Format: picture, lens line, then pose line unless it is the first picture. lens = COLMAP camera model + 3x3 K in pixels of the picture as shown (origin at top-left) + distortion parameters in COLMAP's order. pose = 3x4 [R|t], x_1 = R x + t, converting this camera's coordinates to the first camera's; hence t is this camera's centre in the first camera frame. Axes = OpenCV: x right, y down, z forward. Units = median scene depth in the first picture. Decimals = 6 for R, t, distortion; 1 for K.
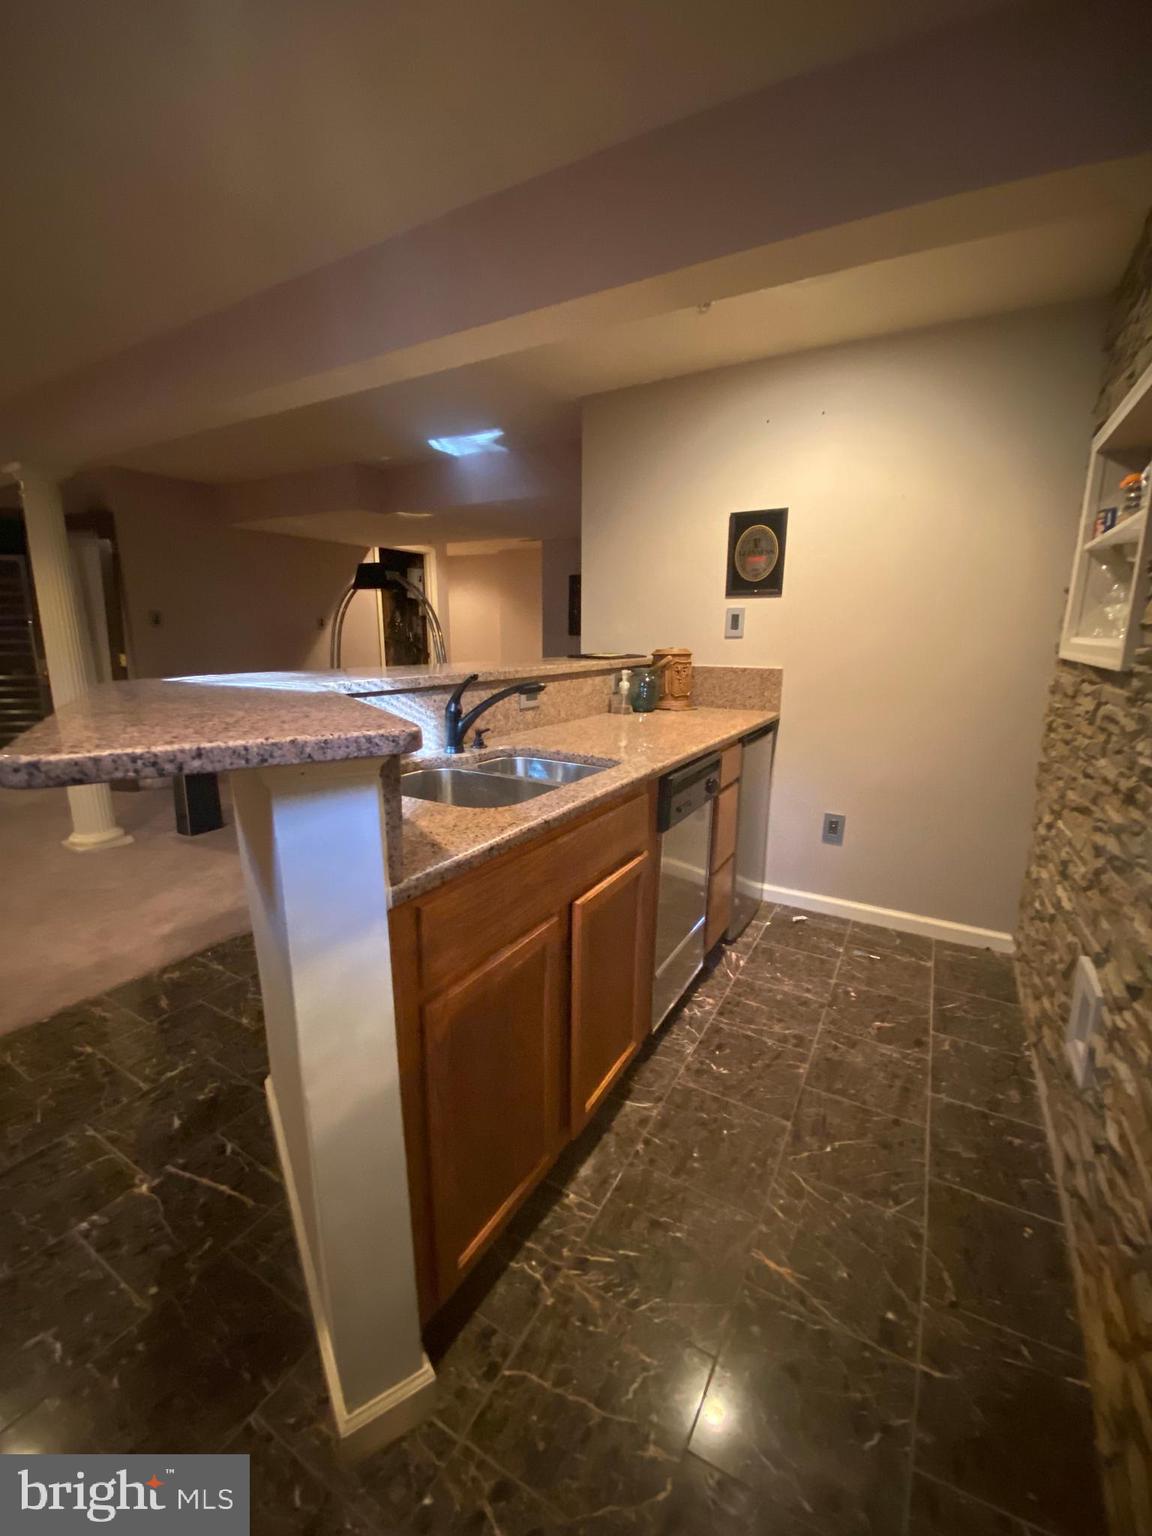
lens RADIAL K [[623.3, 0, 571.7], [0, 623.3, 767.2], [0, 0, 1]] dist [0.017165, -0.018669]
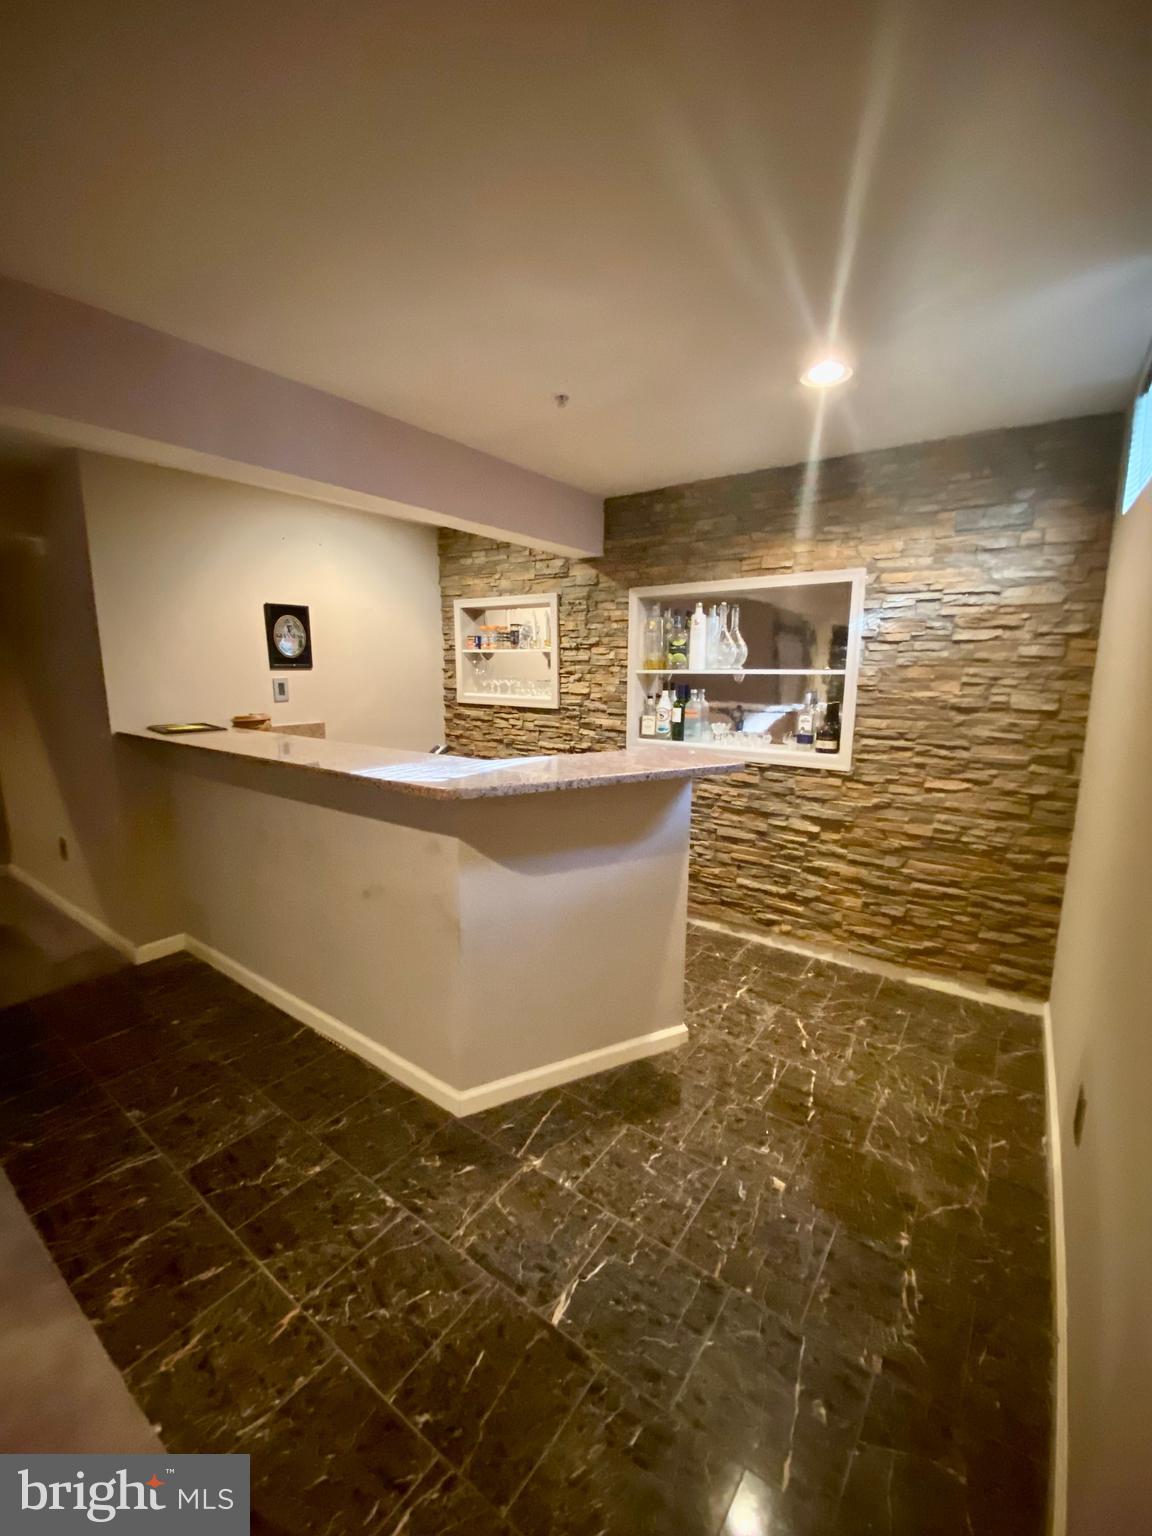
lens RADIAL K [[623.3, 0, 571.7], [0, 623.3, 767.2], [0, 0, 1]] dist [0.017165, -0.018669]
pose [[0.104691, -0.183582, 0.977414, -0.990669], [0.227287, 0.961220, 0.156195, -0.158321], [-0.968184, 0.205801, 0.142357, 0.322503]]
